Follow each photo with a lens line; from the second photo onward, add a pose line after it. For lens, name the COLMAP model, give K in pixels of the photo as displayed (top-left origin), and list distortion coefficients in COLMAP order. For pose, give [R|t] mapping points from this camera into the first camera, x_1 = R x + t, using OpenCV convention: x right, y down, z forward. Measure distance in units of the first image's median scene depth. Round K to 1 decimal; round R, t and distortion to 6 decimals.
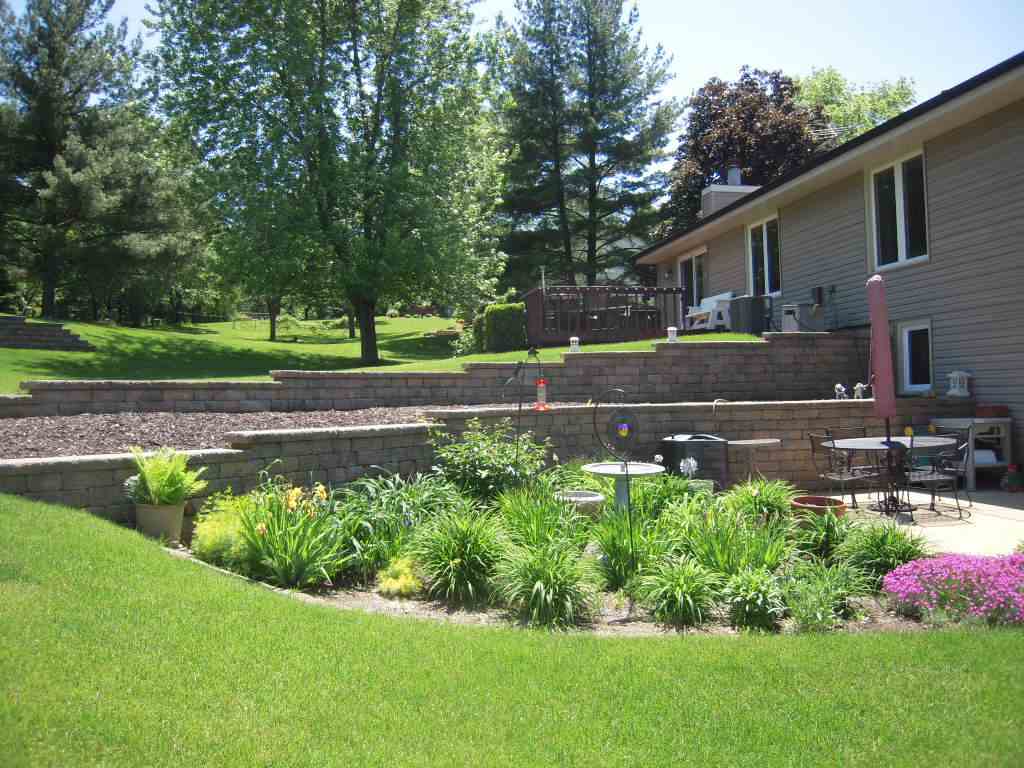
lens RADIAL K [[844.2, 0, 512.0], [0, 844.2, 384.0], [0, 0, 1]] dist [-0.117321, 0.058801]
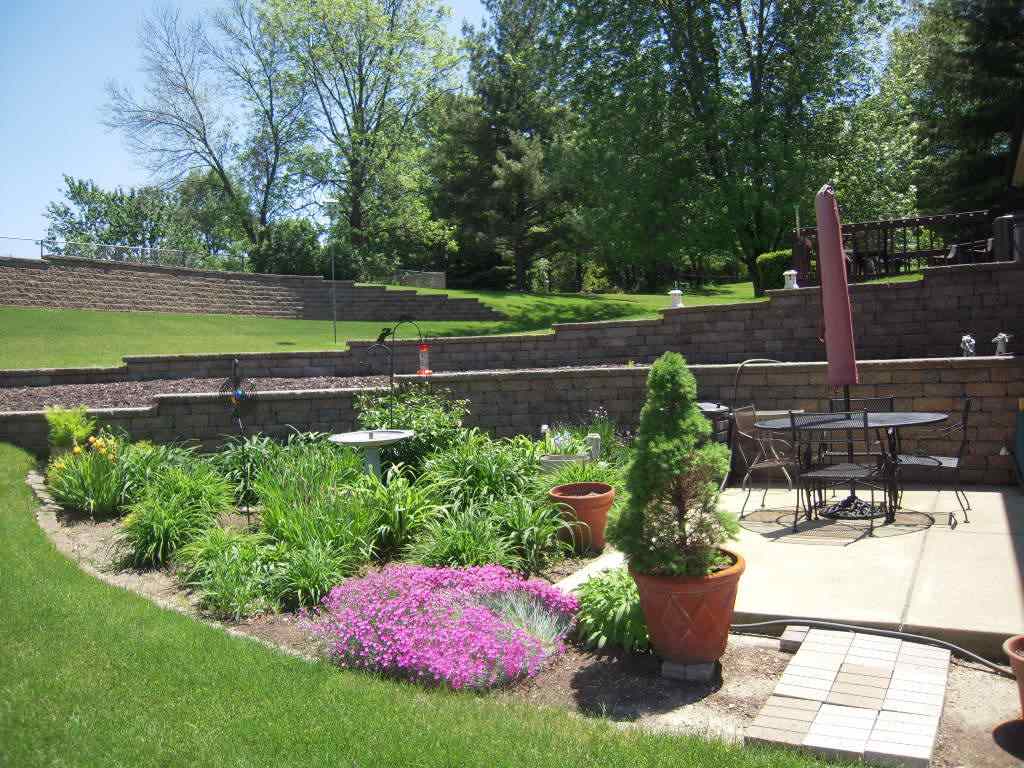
lens RADIAL K [[844.2, 0, 512.0], [0, 844.2, 384.0], [0, 0, 1]] dist [-0.117321, 0.058801]
pose [[0.767756, 0.005067, -0.640723, 0.541630], [0.027336, 0.998799, 0.040654, 0.002881], [0.640159, -0.048727, 0.766695, 0.222225]]
